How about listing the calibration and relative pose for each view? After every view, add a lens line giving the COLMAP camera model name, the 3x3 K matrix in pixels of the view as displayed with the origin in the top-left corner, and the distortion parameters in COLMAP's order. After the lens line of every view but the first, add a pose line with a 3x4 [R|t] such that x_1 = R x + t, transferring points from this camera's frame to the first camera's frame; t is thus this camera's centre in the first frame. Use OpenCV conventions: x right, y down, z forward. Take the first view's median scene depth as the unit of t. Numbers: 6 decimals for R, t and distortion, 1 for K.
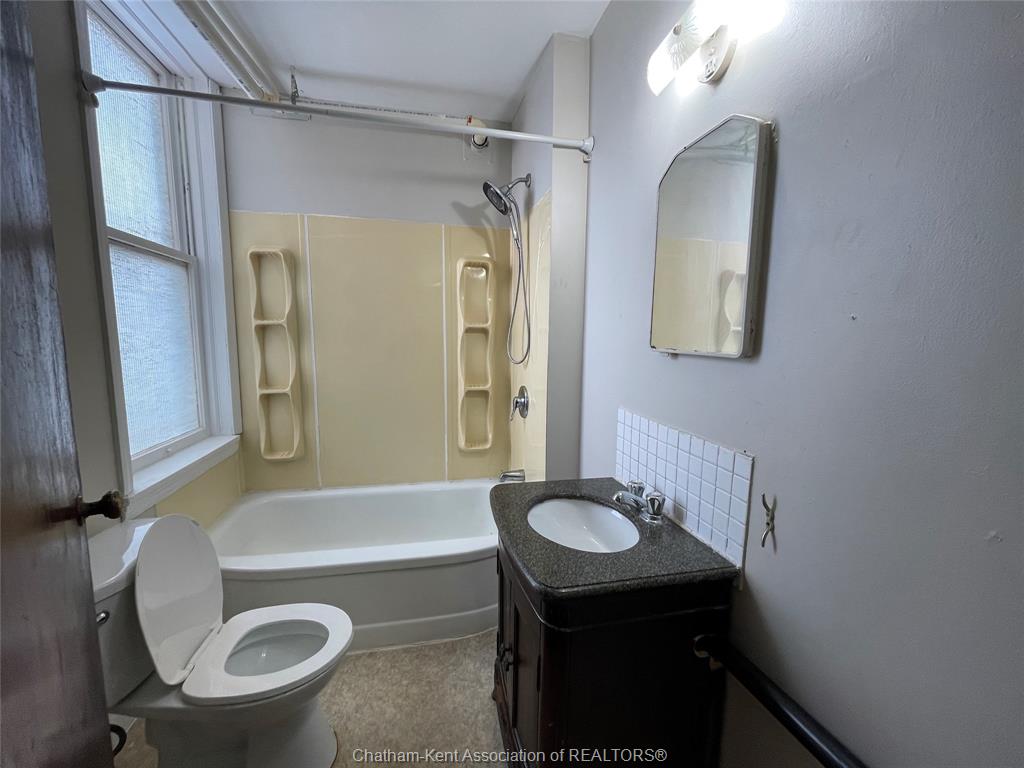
lens RADIAL K [[410.4, 0, 513.0], [0, 410.4, 387.6], [0, 0, 1]] dist [-0.002915, 0.000225]
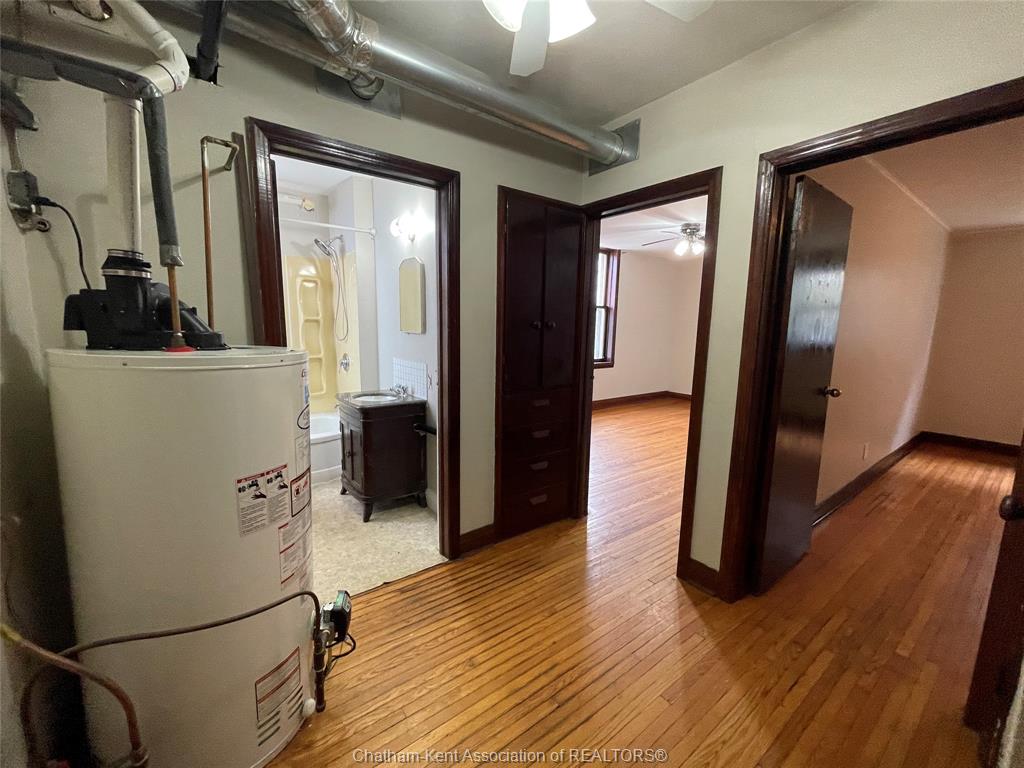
lens RADIAL K [[410.4, 0, 514.1], [0, 410.4, 388.6], [0, 0, 1]] dist [-0.002915, 0.000225]
pose [[0.905511, -0.058003, 0.420340, -0.068336], [0.043880, 0.998102, 0.043201, 0.104154], [-0.422048, -0.020675, 0.906338, -0.917020]]
